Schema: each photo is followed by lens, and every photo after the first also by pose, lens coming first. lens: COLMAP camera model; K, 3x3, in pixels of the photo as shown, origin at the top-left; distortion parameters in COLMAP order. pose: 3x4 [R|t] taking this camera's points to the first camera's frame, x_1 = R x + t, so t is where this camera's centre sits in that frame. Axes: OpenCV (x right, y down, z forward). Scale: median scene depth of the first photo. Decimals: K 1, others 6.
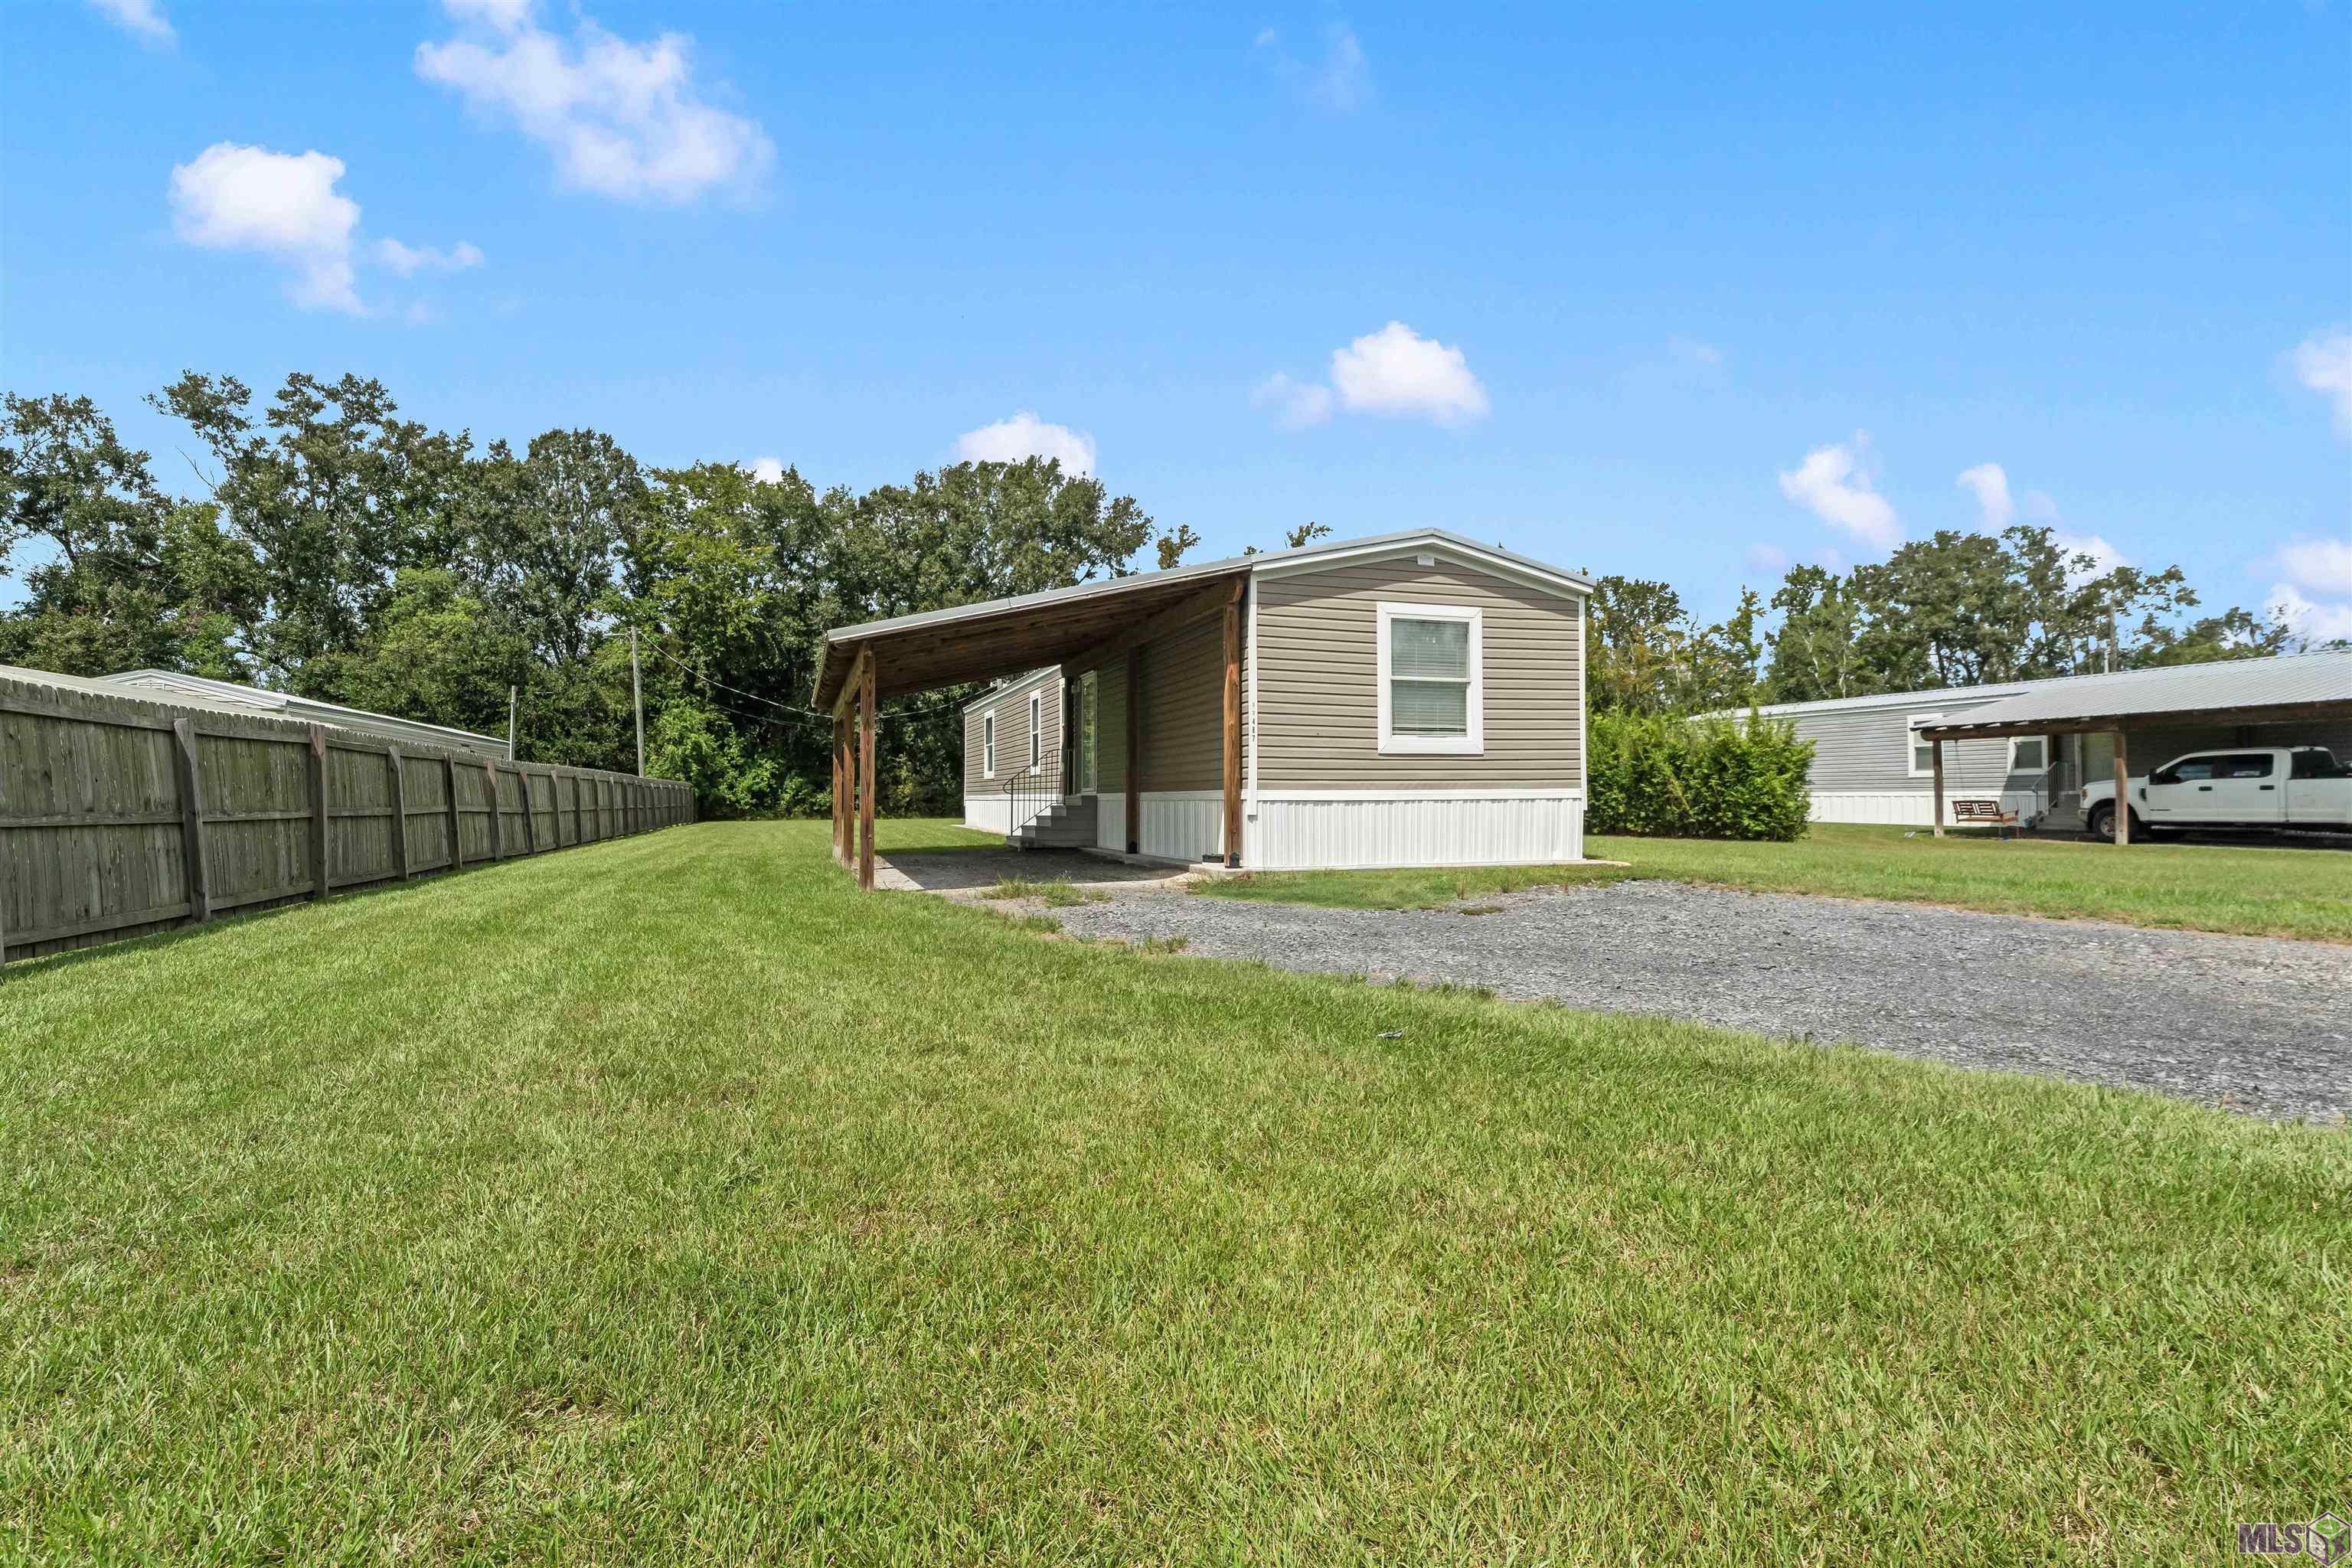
lens RADIAL K [[1072.9, 0, 1176.2], [0, 1072.9, 783.8], [0, 0, 1]] dist [-0.001152, 0.000121]
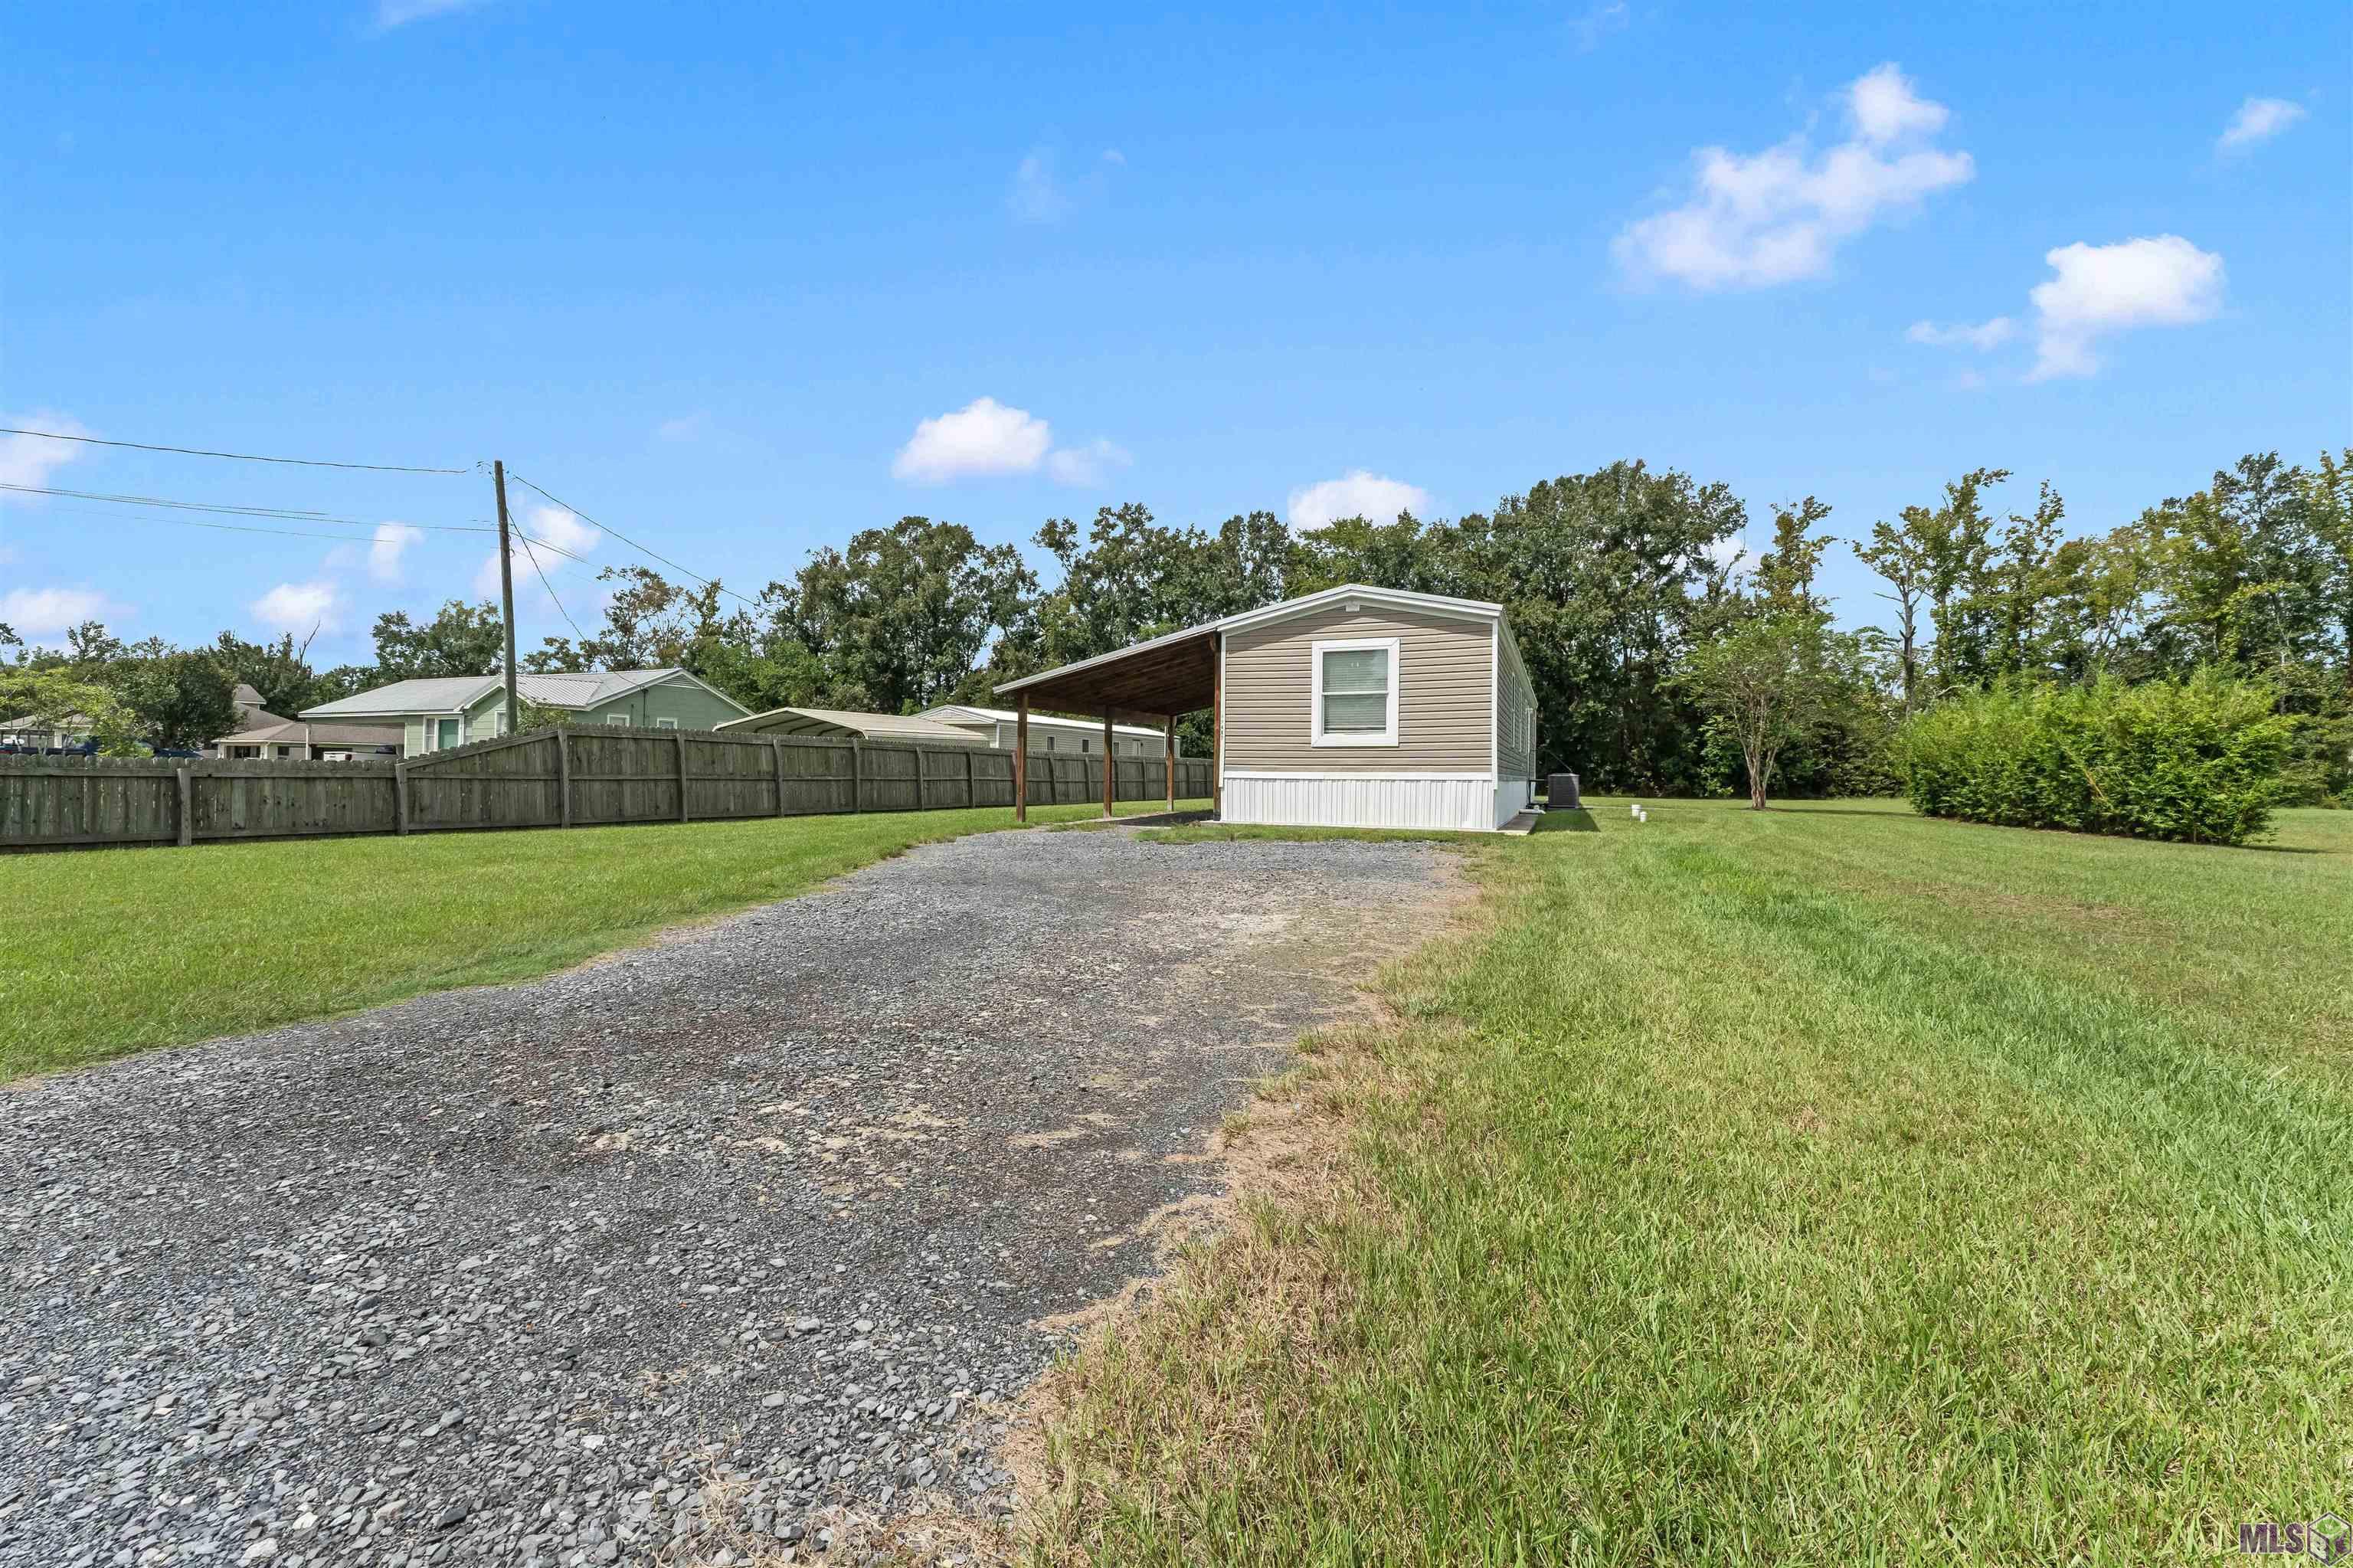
lens RADIAL K [[956.8, 0, 1175.9], [0, 956.8, 780.1], [0, 0, 1]] dist [0.003072, 0.000033]
pose [[0.764815, 0.013635, -0.644106, 0.204920], [-0.004732, 0.999868, 0.015548, -0.000527], [0.644233, -0.008843, 0.764778, -0.024549]]
